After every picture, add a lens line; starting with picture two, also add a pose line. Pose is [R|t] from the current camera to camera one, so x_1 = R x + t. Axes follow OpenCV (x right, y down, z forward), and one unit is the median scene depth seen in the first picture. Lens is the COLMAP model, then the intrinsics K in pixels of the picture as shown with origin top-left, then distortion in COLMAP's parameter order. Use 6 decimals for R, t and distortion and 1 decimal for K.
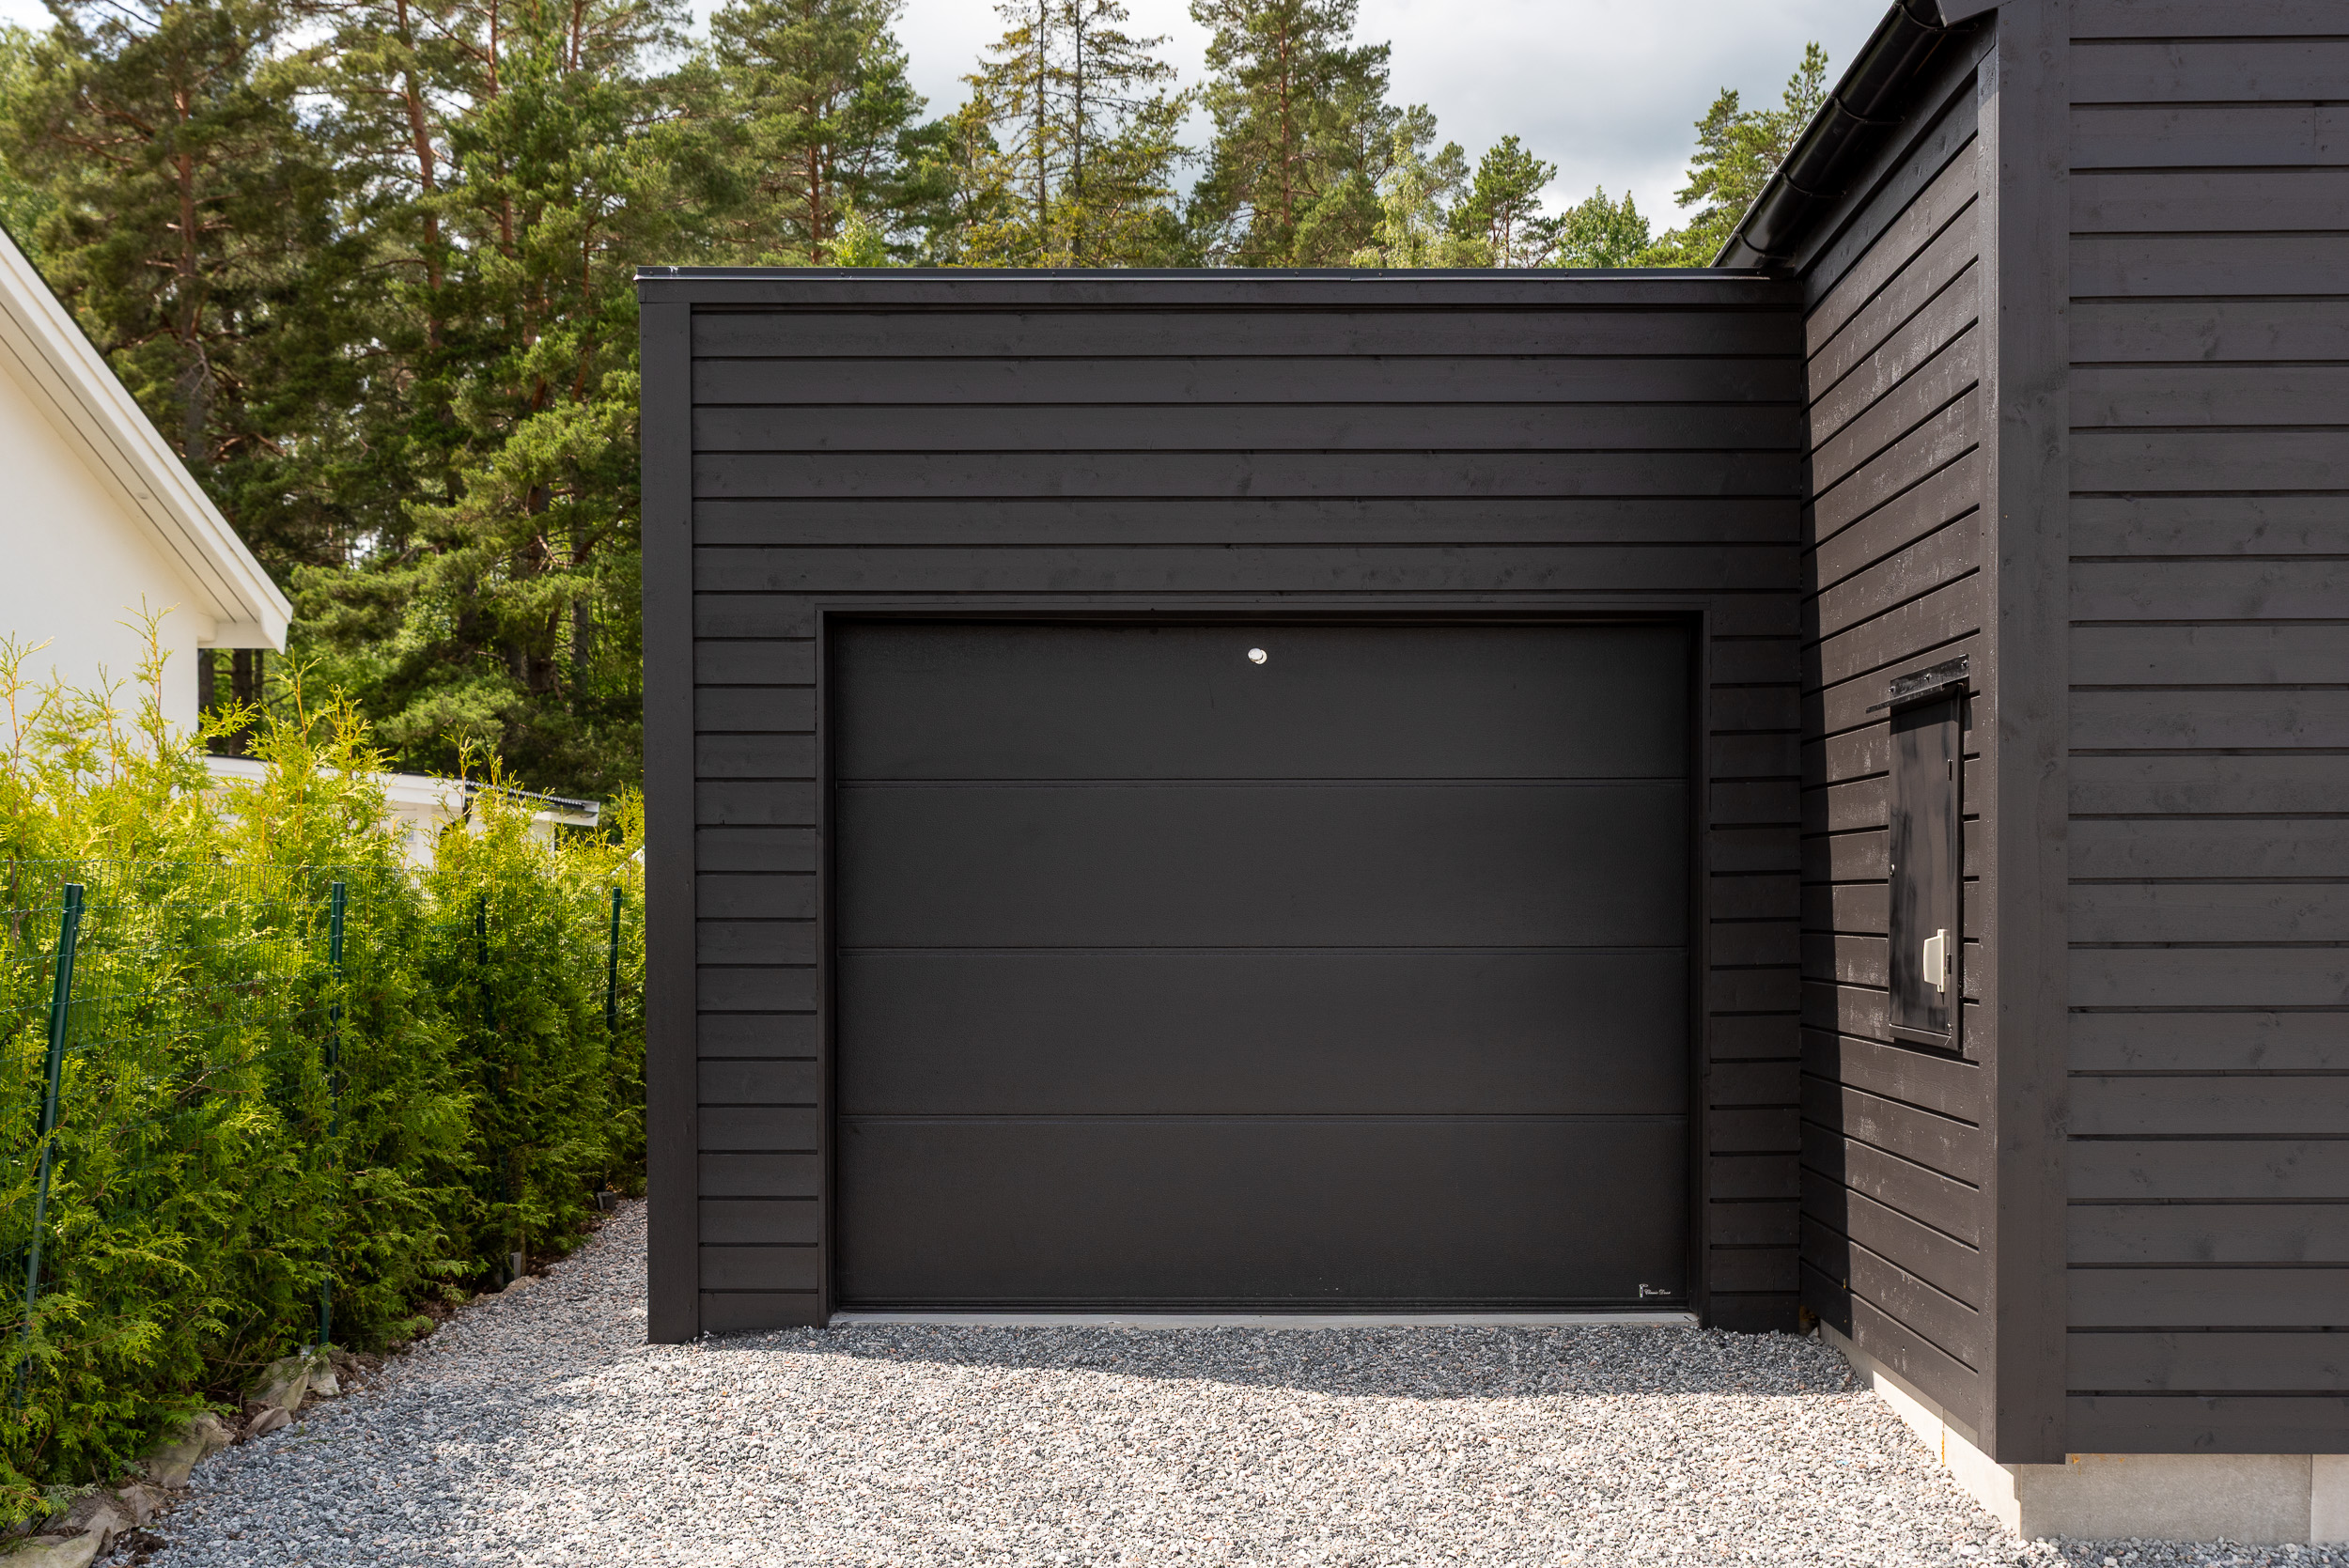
lens RADIAL K [[2632.0, 0, 1224.2], [0, 2632.0, 946.6], [0, 0, 1]] dist [-0.002927, -0.002743]
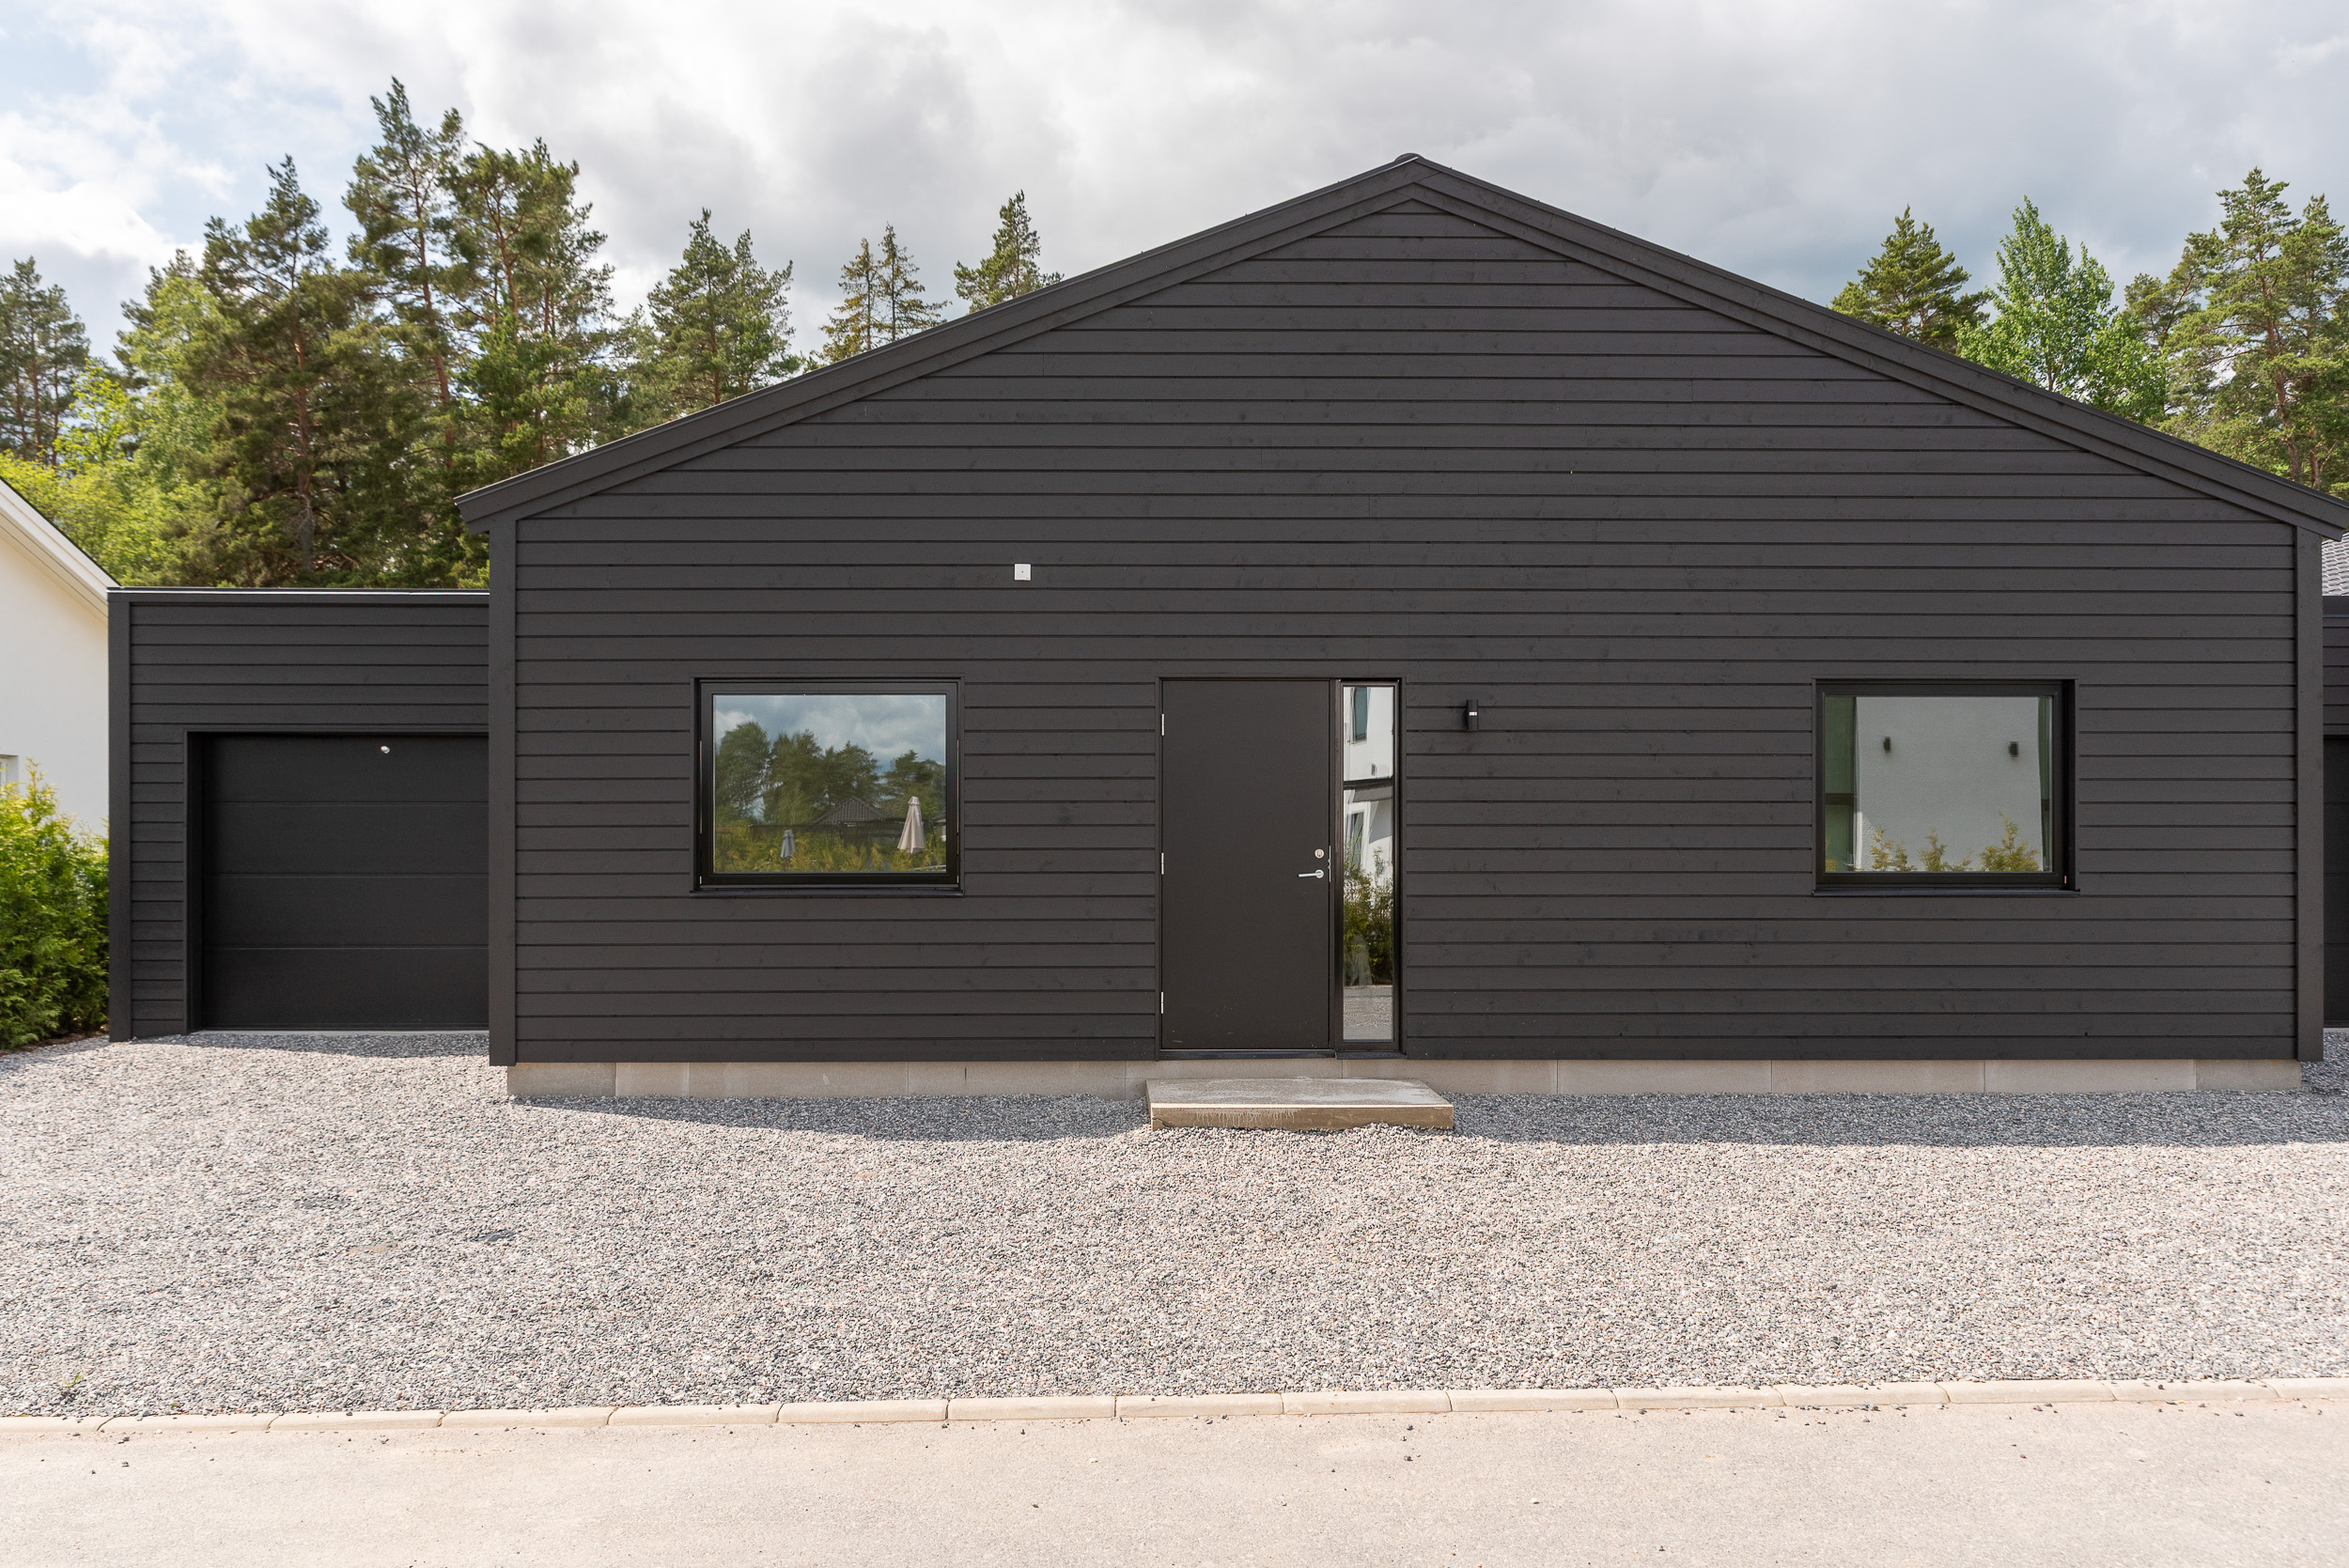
lens RADIAL K [[1760.7, 0, 1170.9], [0, 1760.7, 823.4], [0, 0, 1]] dist [0.002462, 0.001907]
pose [[0.999559, 0.001003, 0.029682, 0.683965], [-0.000262, 0.999689, -0.024951, -0.005431], [-0.029698, 0.024932, 0.999248, -0.608179]]
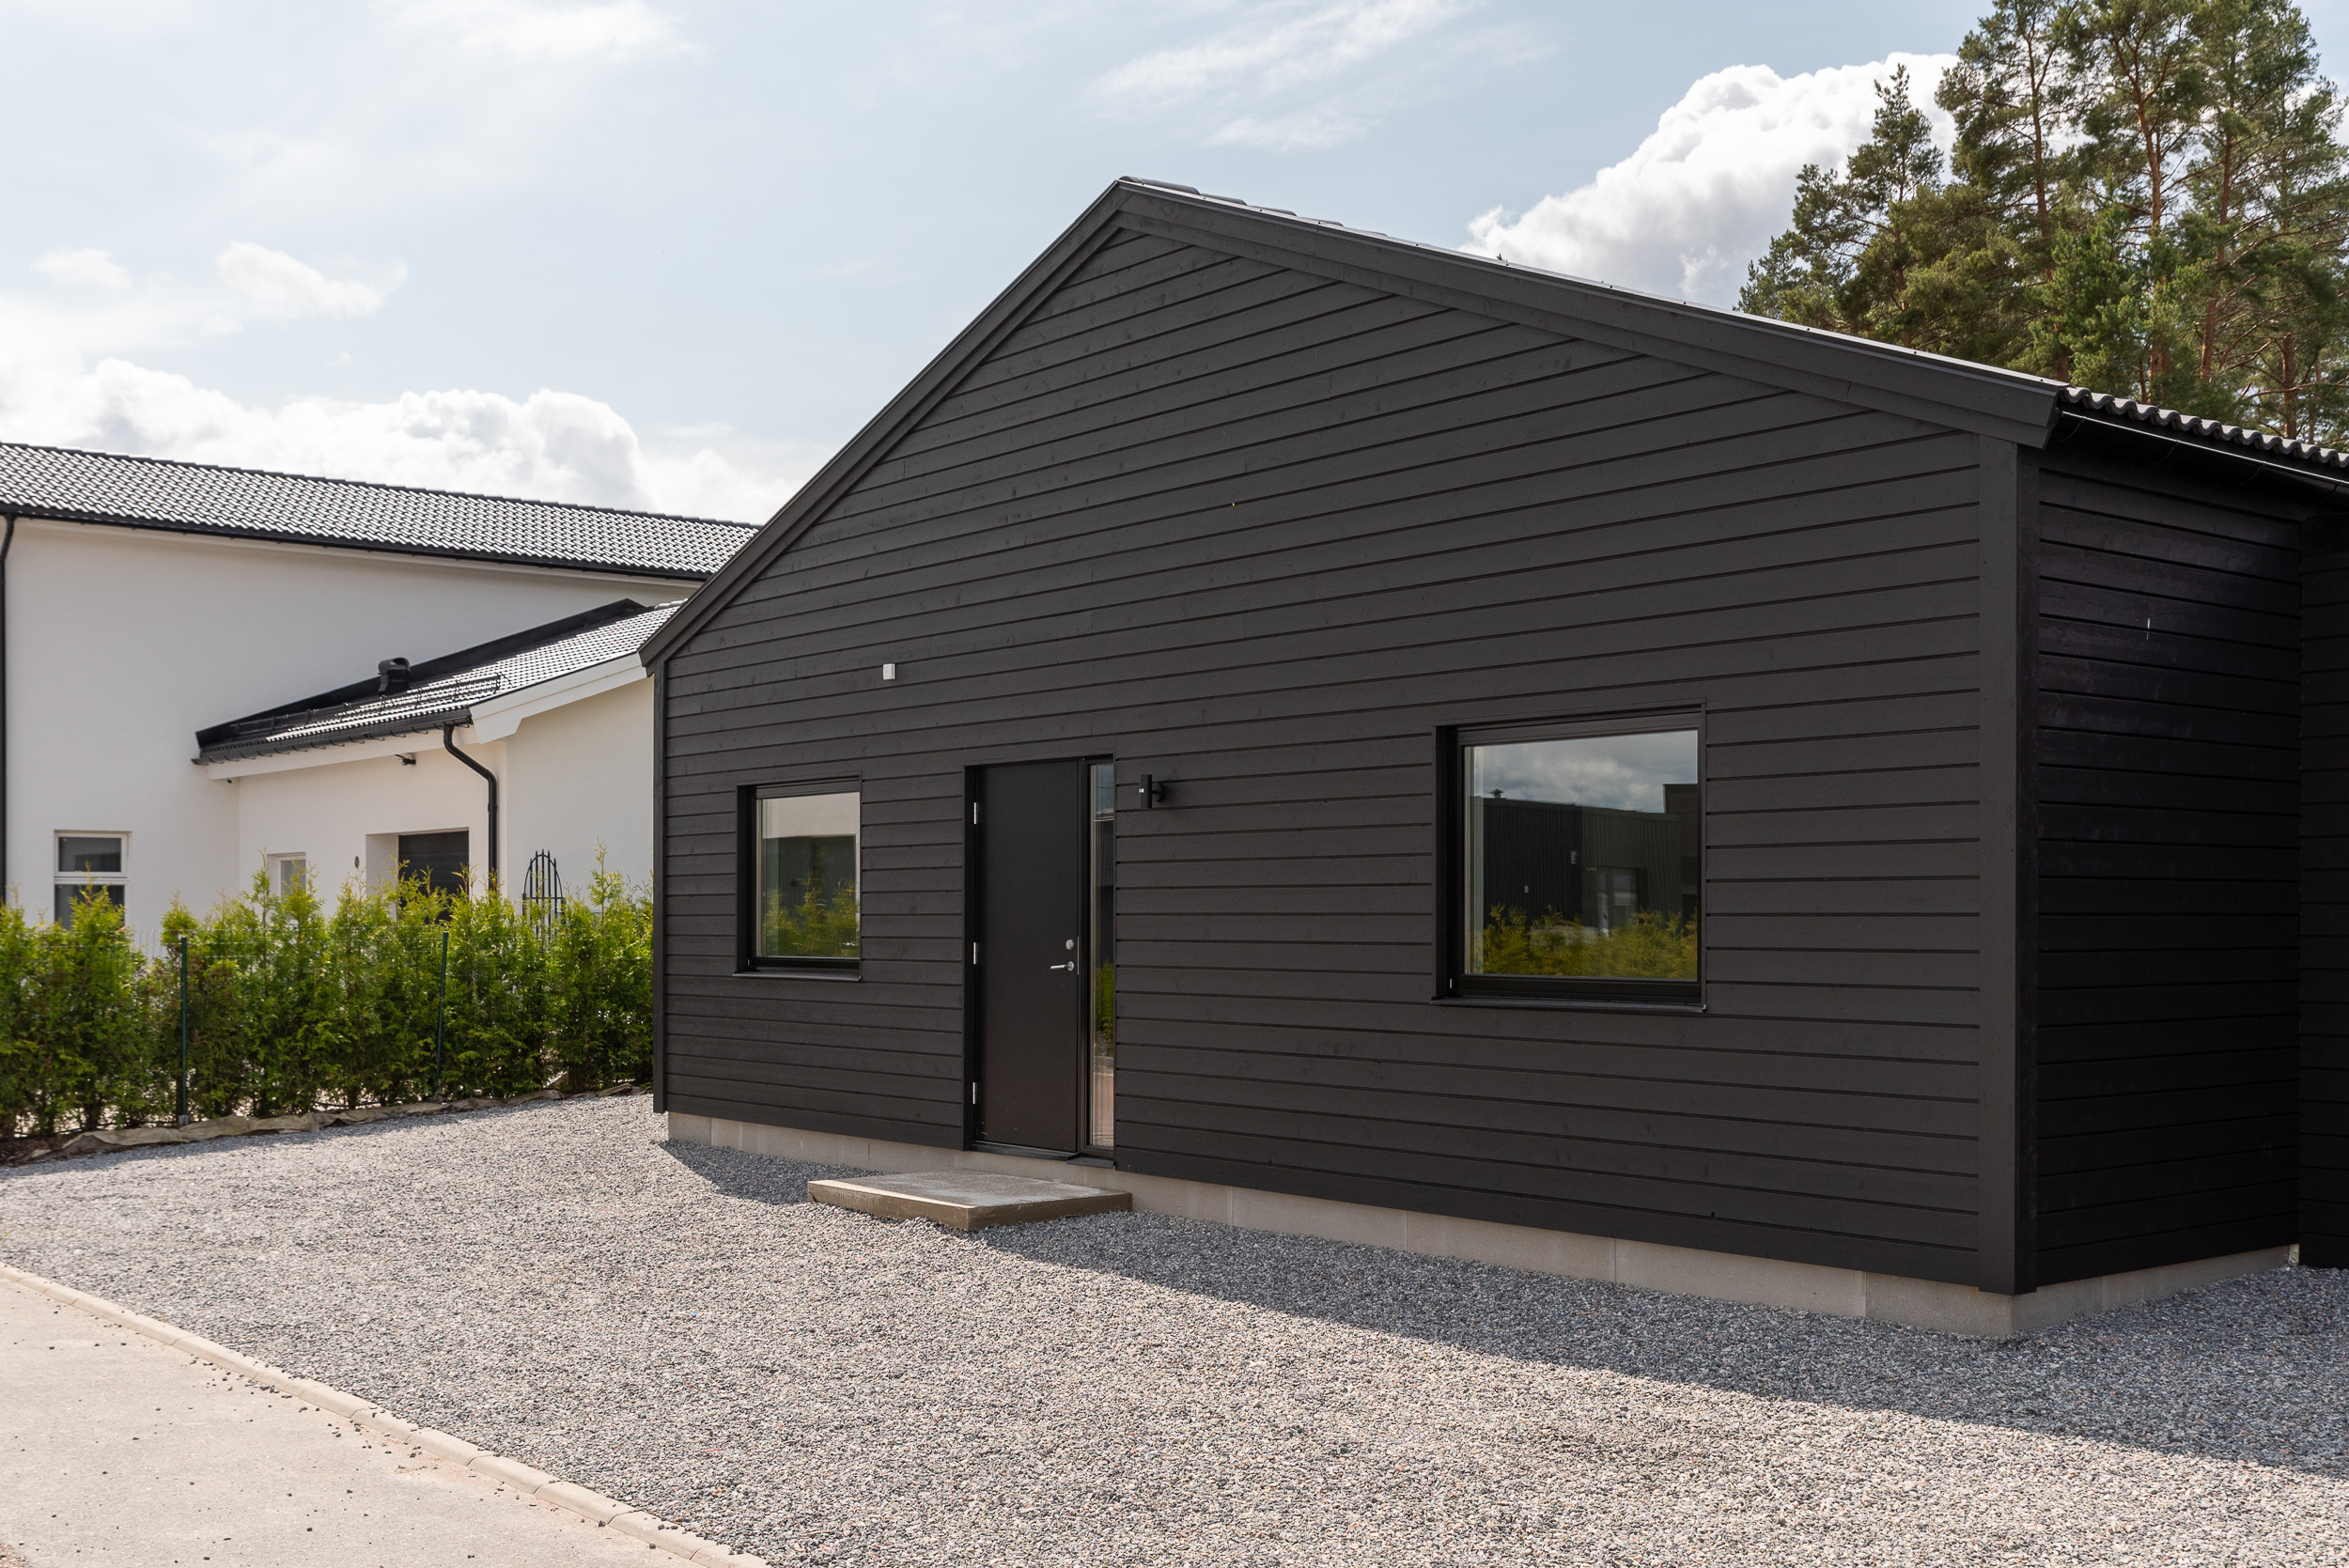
lens RADIAL K [[2480.3, 0, 1171.6], [0, 2480.3, 883.1], [0, 0, 1]] dist [0.085794, 0.025180]
pose [[0.635378, -0.009716, -0.772140, 2.259202], [-0.011166, 0.999701, -0.021768, -0.021873], [0.772121, 0.022452, 0.635079, -0.347826]]
